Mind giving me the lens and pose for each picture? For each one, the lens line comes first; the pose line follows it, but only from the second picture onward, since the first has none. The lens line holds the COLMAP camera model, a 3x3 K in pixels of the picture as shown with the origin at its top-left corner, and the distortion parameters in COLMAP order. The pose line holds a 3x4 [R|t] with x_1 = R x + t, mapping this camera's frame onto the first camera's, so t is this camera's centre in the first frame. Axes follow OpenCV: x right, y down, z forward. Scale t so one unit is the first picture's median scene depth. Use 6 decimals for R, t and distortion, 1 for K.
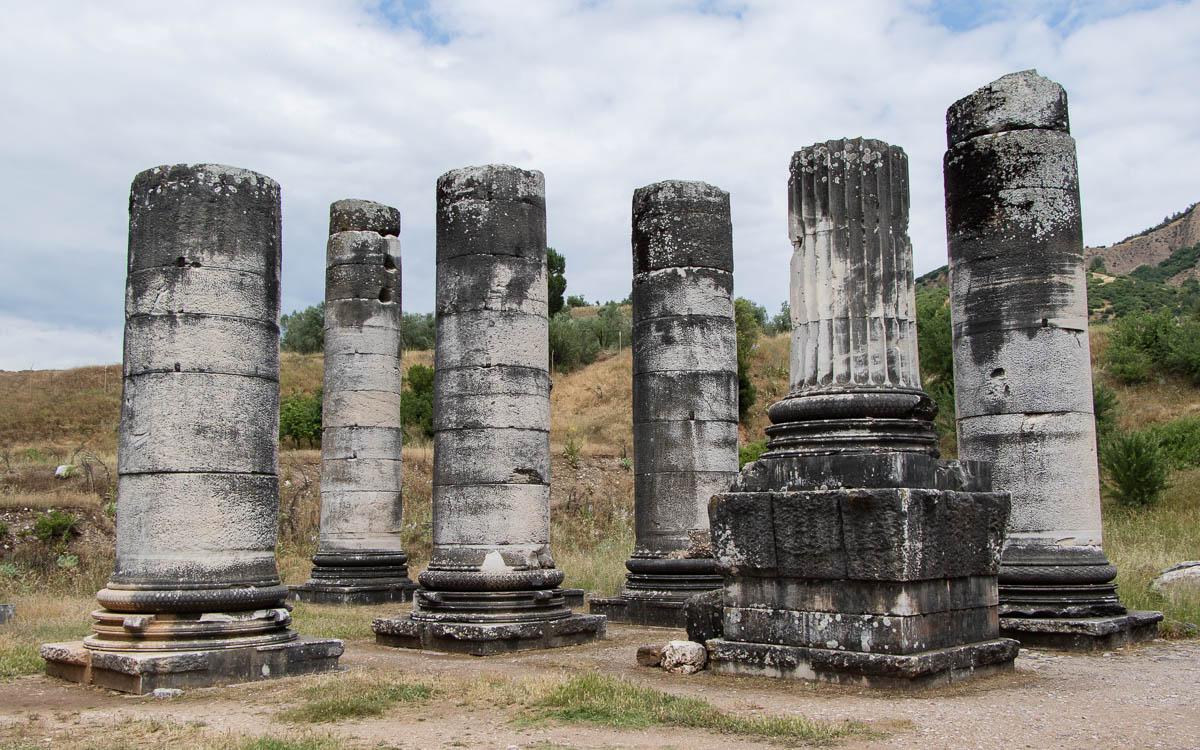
lens RADIAL K [[1122.0, 0, 600.0], [0, 1122.0, 375.0], [0, 0, 1]] dist [0.007925, 0.000278]
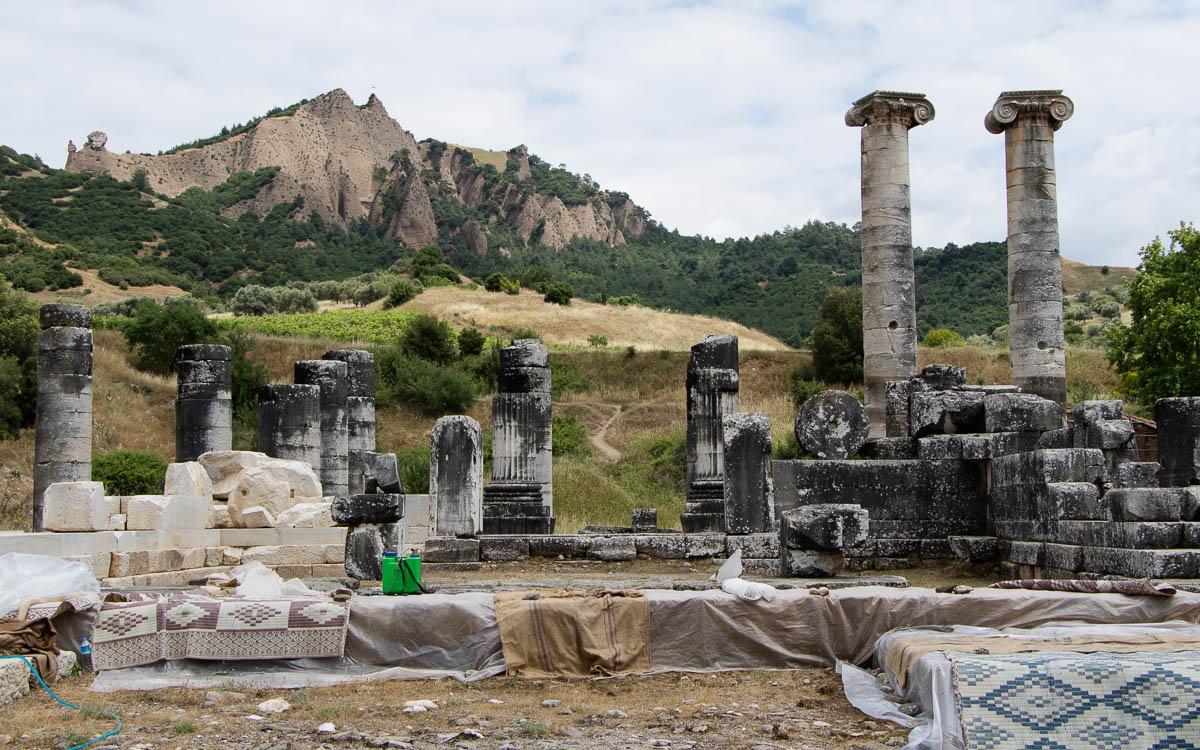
lens RADIAL K [[1122.0, 0, 600.0], [0, 1122.0, 375.0], [0, 0, 1]] dist [0.007925, 0.000278]
pose [[0.775705, 0.080927, 0.625885, -1.075251], [-0.081572, 0.996282, -0.027721, -0.146271], [-0.625802, -0.029551, 0.779422, -1.024179]]
